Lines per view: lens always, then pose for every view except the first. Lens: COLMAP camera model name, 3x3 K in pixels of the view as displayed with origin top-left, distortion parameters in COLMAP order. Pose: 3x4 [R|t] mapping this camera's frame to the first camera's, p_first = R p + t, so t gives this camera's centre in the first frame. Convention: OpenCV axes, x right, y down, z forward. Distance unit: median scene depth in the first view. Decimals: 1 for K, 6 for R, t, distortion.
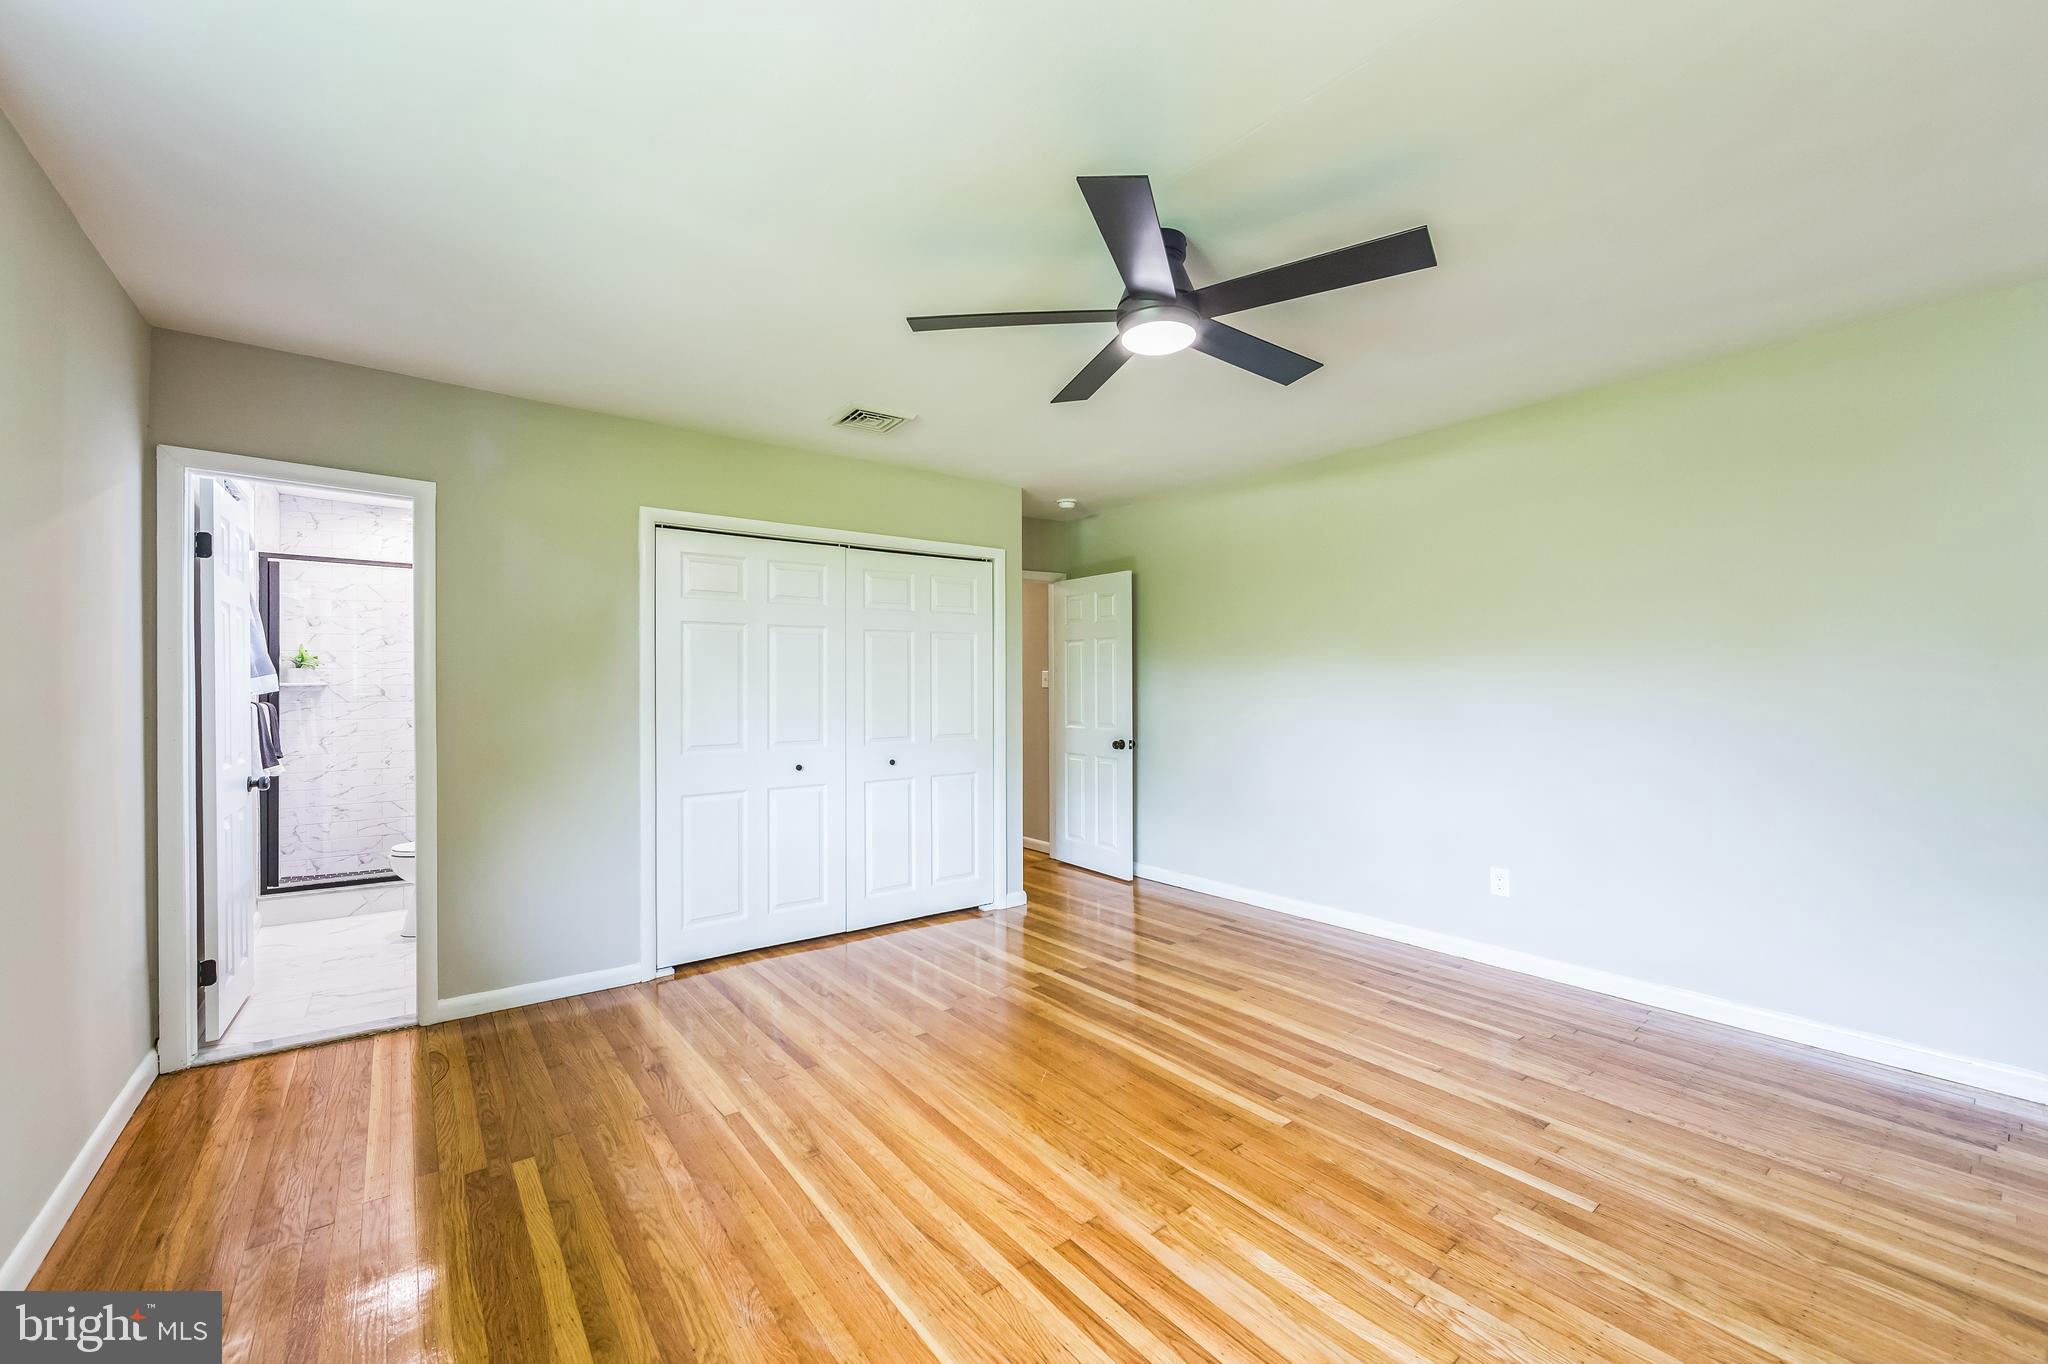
lens RADIAL K [[800.6, 0, 1030.2], [0, 800.6, 679.5], [0, 0, 1]] dist [-0.003224, -0.000504]
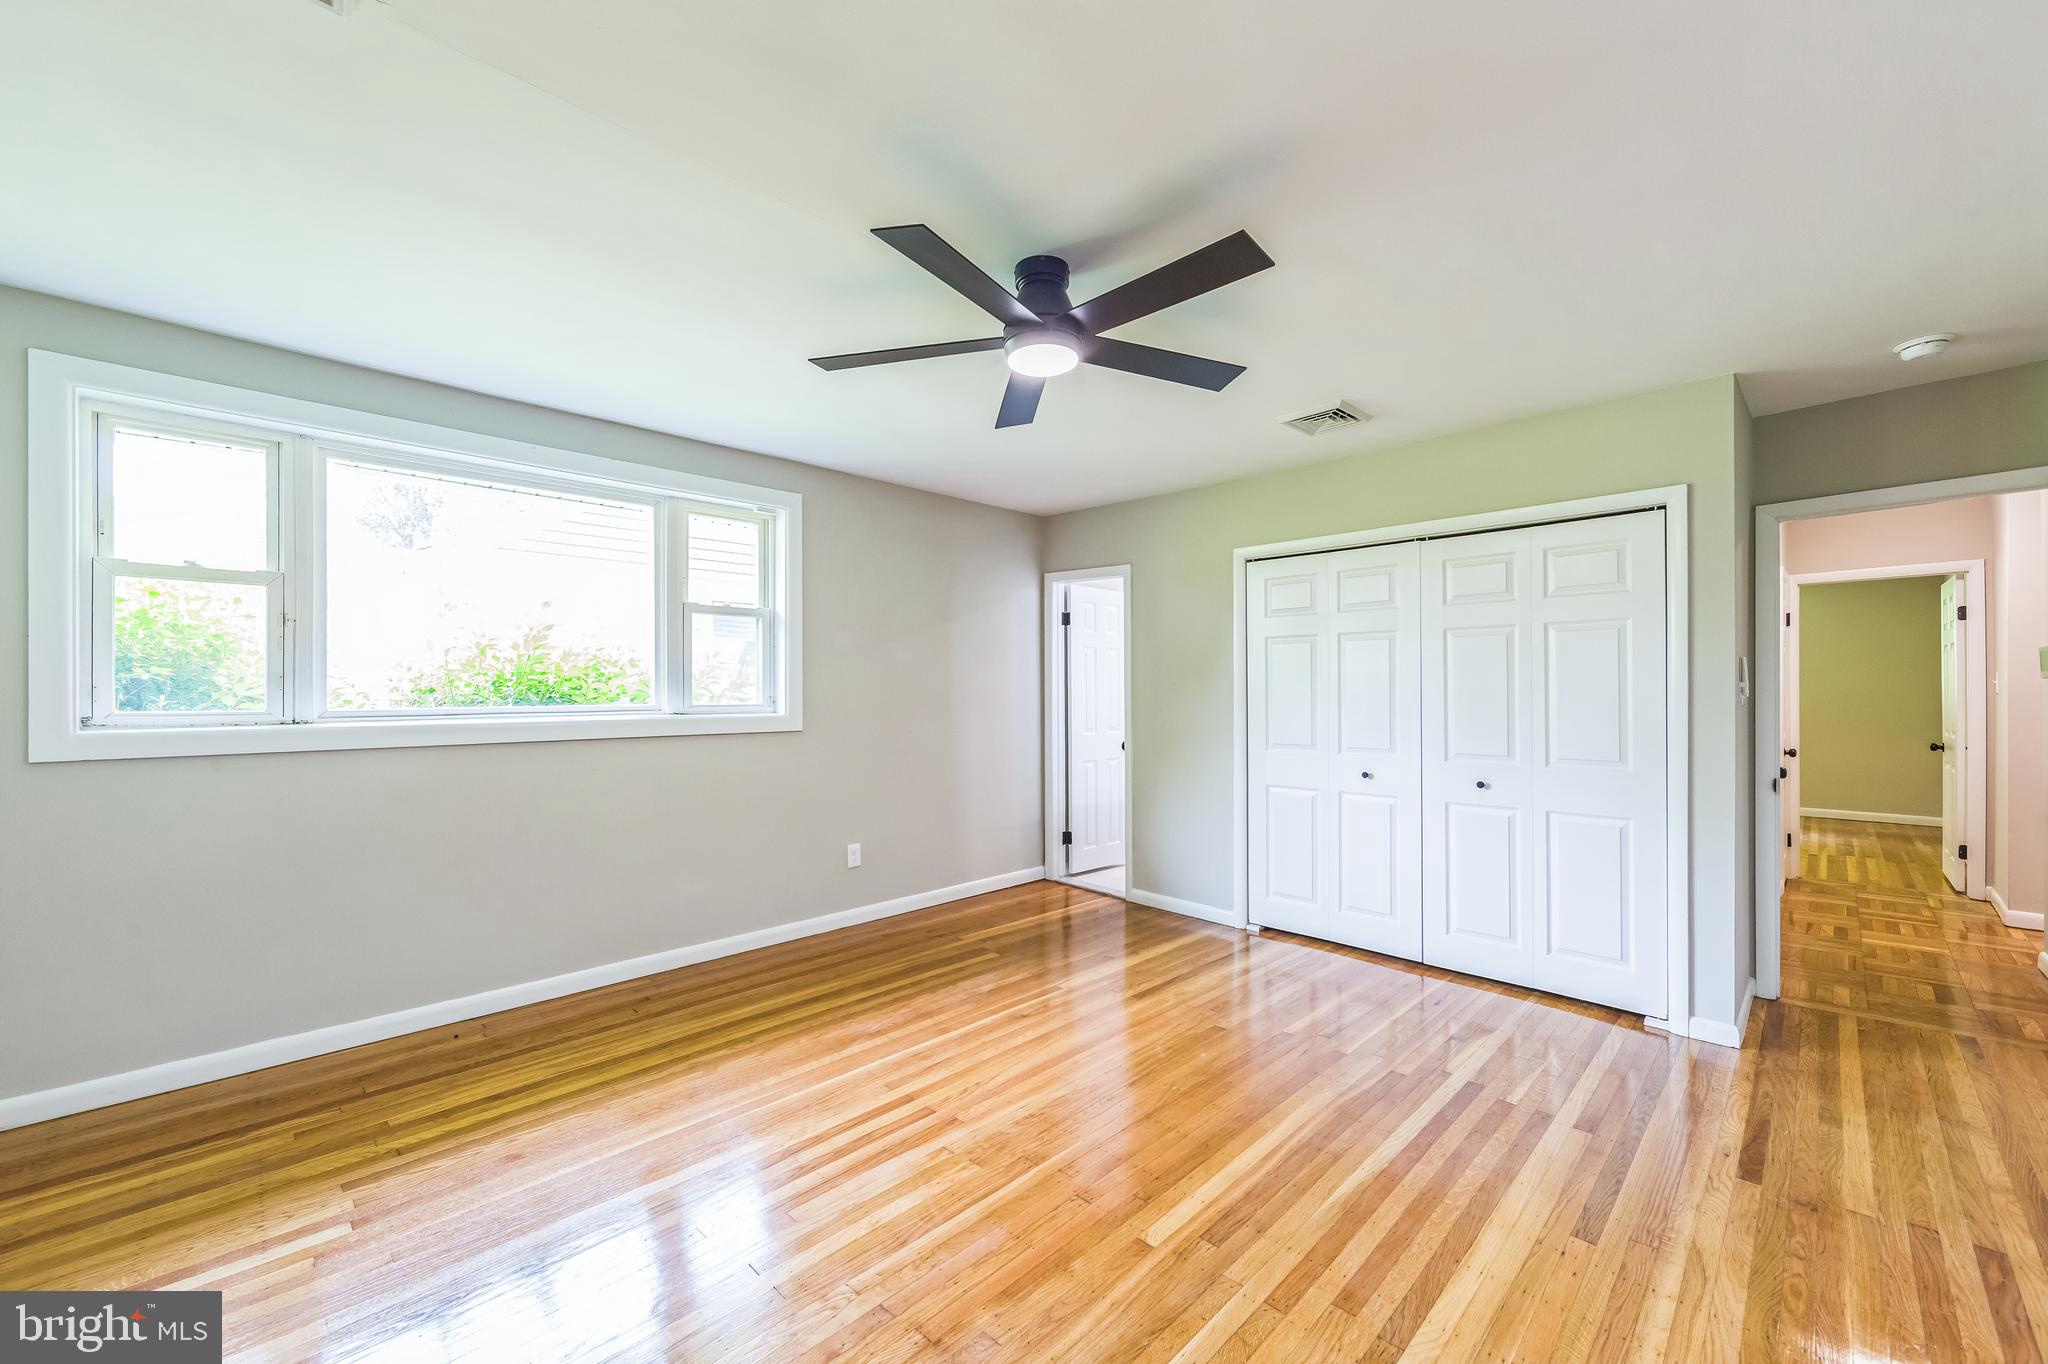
lens RADIAL K [[810.7, 0, 1026.6], [0, 810.7, 683.7], [0, 0, 1]] dist [-0.003942, -0.000292]
pose [[0.125088, -0.004531, -0.992135, 0.871021], [0.006168, 0.999974, -0.003789, -0.001793], [0.992126, -0.005645, 0.125113, 0.611552]]
